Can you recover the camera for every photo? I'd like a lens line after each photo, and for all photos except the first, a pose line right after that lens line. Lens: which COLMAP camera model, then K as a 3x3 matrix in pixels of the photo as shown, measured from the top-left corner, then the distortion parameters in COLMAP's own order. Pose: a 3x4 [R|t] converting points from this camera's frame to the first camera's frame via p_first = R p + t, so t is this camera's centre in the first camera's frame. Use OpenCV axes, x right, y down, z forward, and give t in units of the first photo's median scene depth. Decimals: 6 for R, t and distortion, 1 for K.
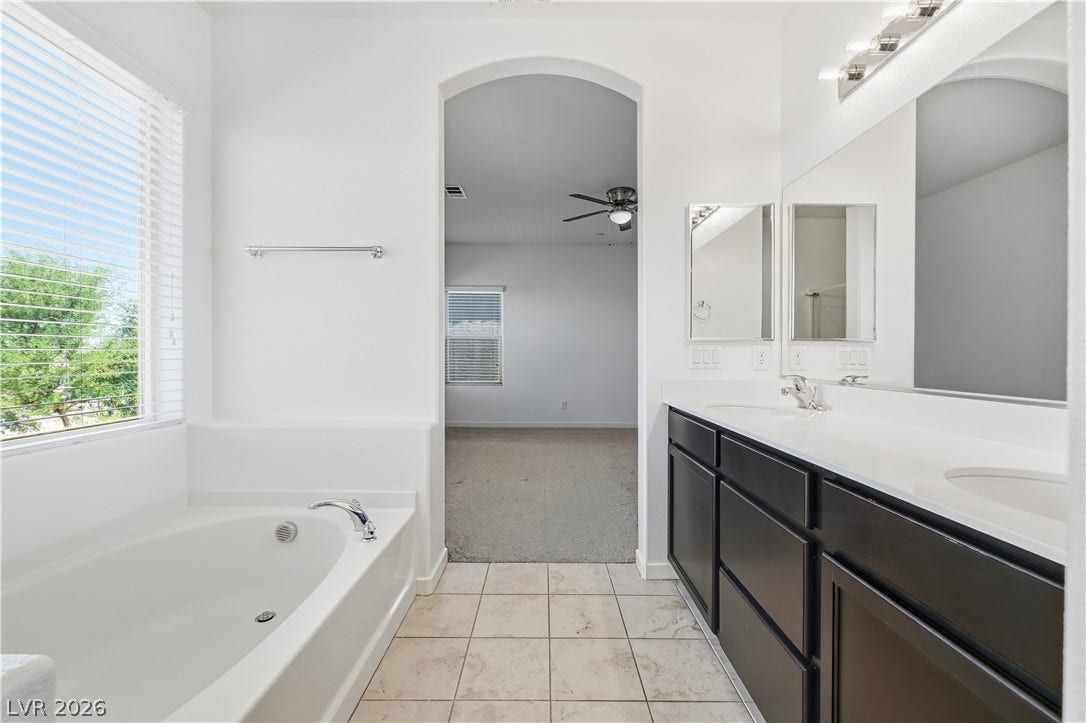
lens RADIAL K [[432.9, 0, 547.0], [0, 432.9, 355.5], [0, 0, 1]] dist [0.000206, 0.000185]
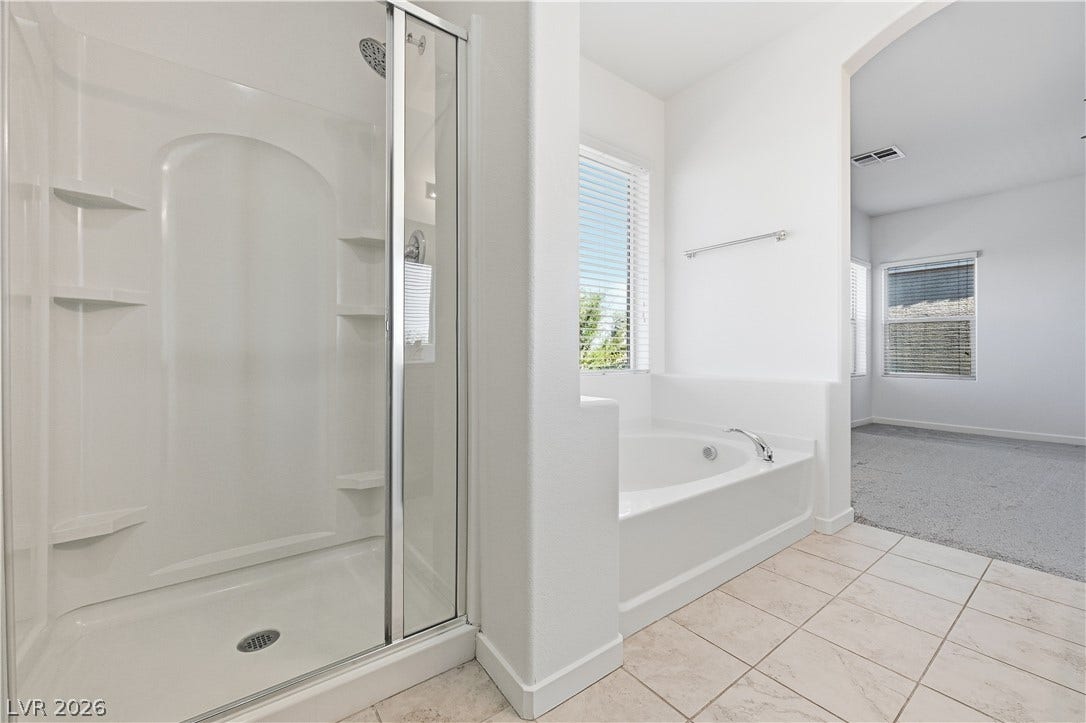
lens RADIAL K [[438.7, 0, 541.2], [0, 438.7, 350.3], [0, 0, 1]] dist [-0.001248, 0.000146]
pose [[0.599491, -0.010276, -0.800316, 0.174157], [-0.005193, 0.999847, -0.016729, 0.099124], [0.800365, 0.014185, 0.599346, -0.238021]]
